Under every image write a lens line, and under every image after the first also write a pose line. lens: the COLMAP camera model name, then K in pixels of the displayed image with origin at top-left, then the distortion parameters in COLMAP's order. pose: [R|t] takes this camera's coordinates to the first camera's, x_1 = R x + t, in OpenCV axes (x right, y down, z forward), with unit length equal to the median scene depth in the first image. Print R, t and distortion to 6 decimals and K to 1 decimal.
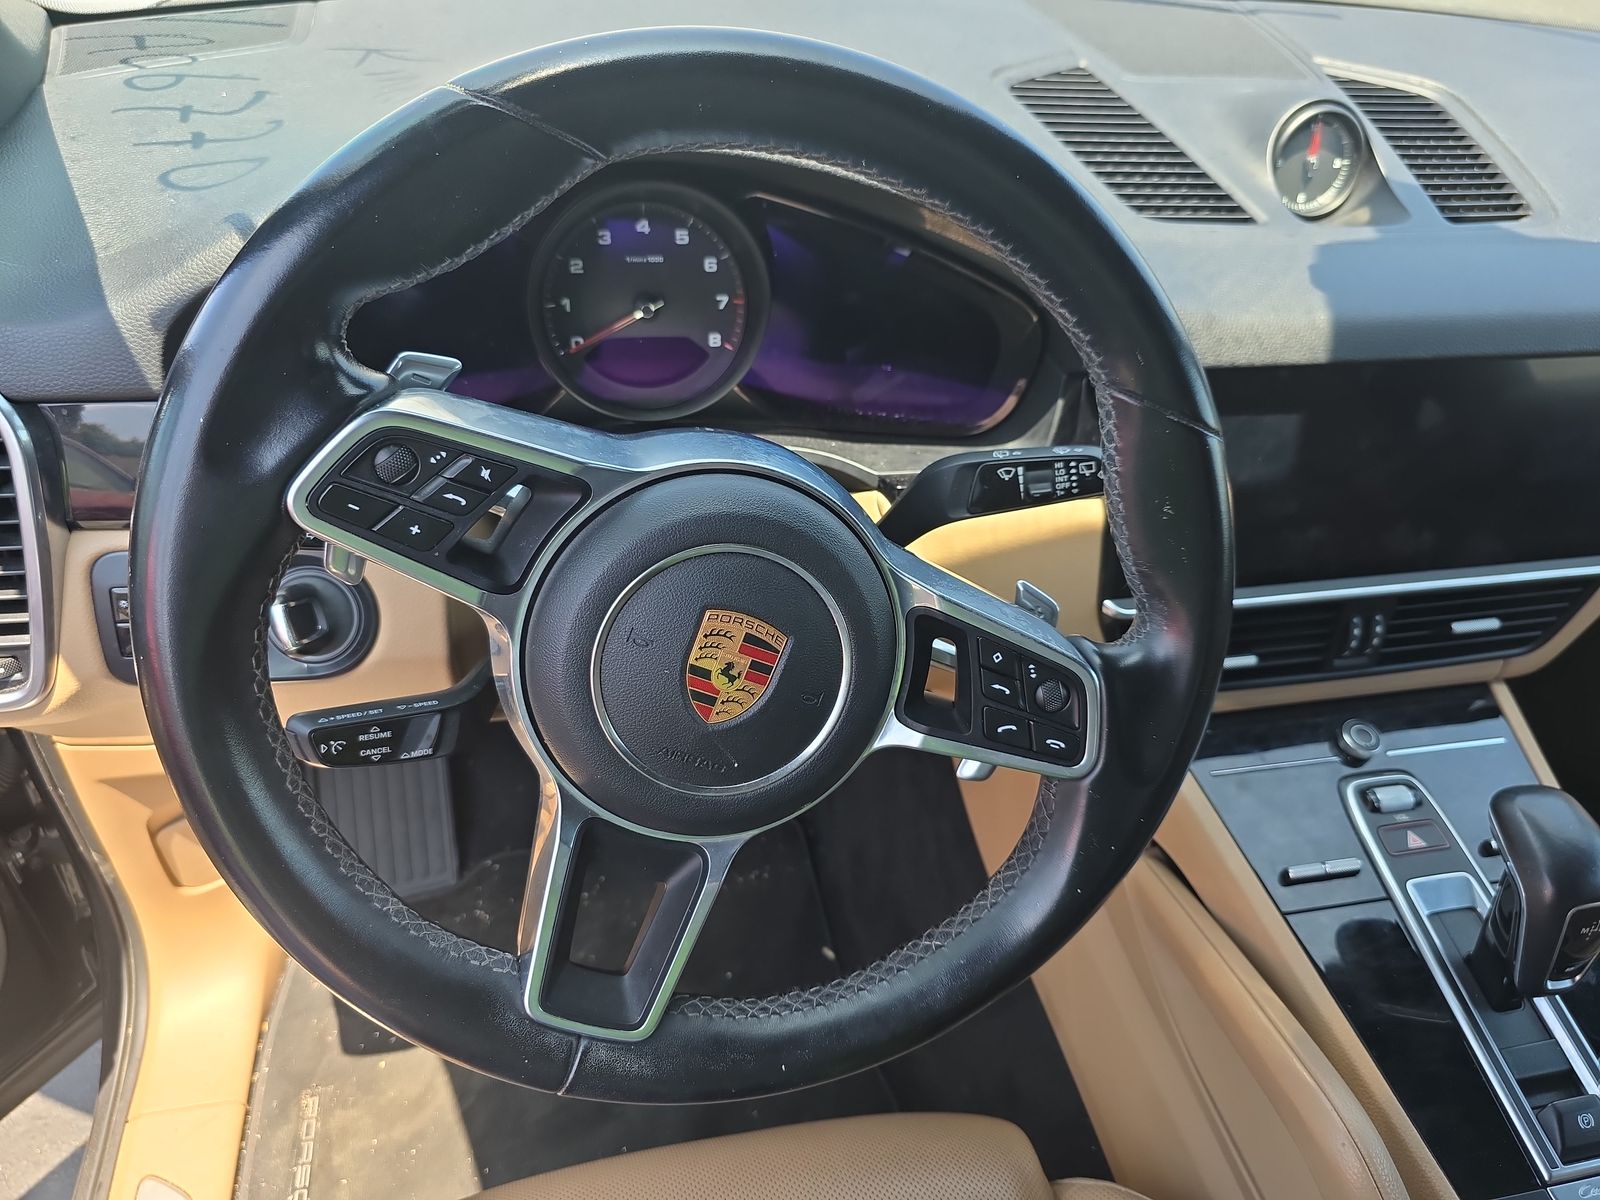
lens RADIAL K [[1087.5, 0, 800.0], [0, 1087.5, 600.0], [0, 0, 1]] dist [-0.005983, -0.001896]
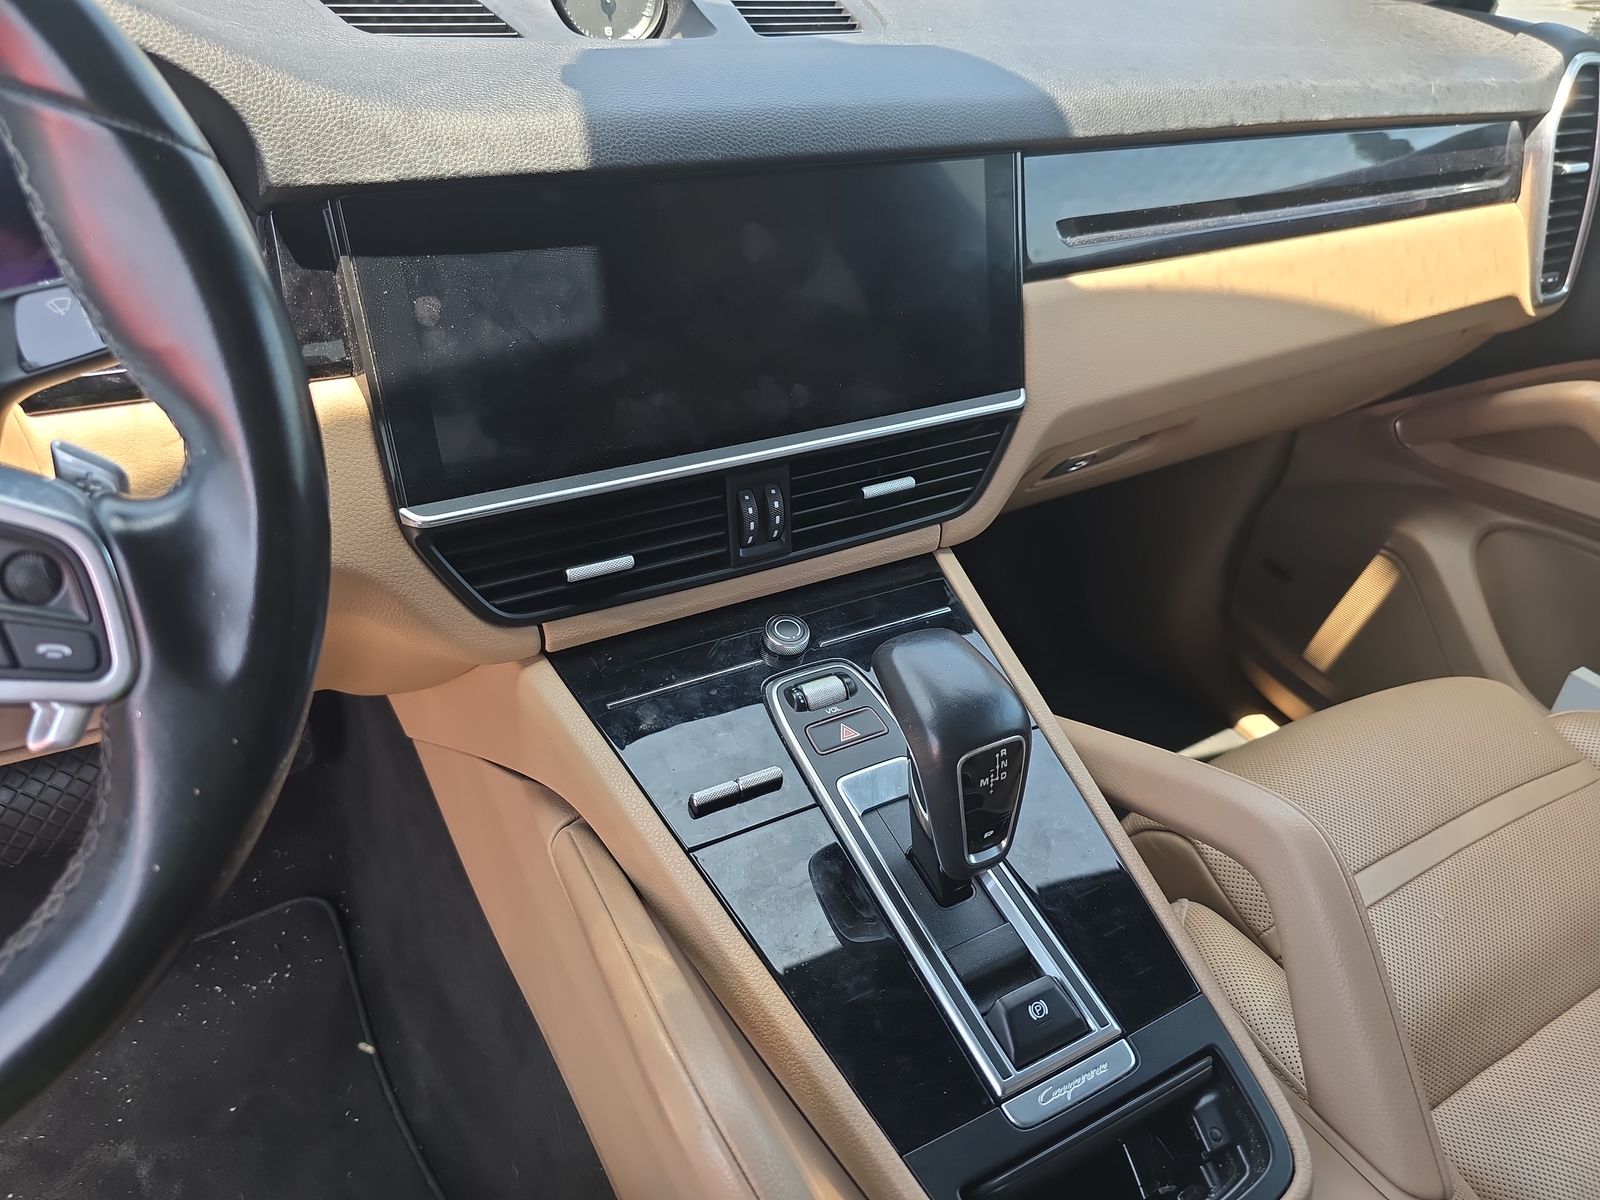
lens RADIAL K [[1067.2, 0, 800.0], [0, 1067.2, 600.0], [0, 0, 1]] dist [0.045933, -0.040245]
pose [[0.955728, -0.171657, 0.238994, 0.356760], [0.185155, 0.982084, -0.035043, 0.144629], [-0.228697, 0.077743, 0.970388, 0.183656]]
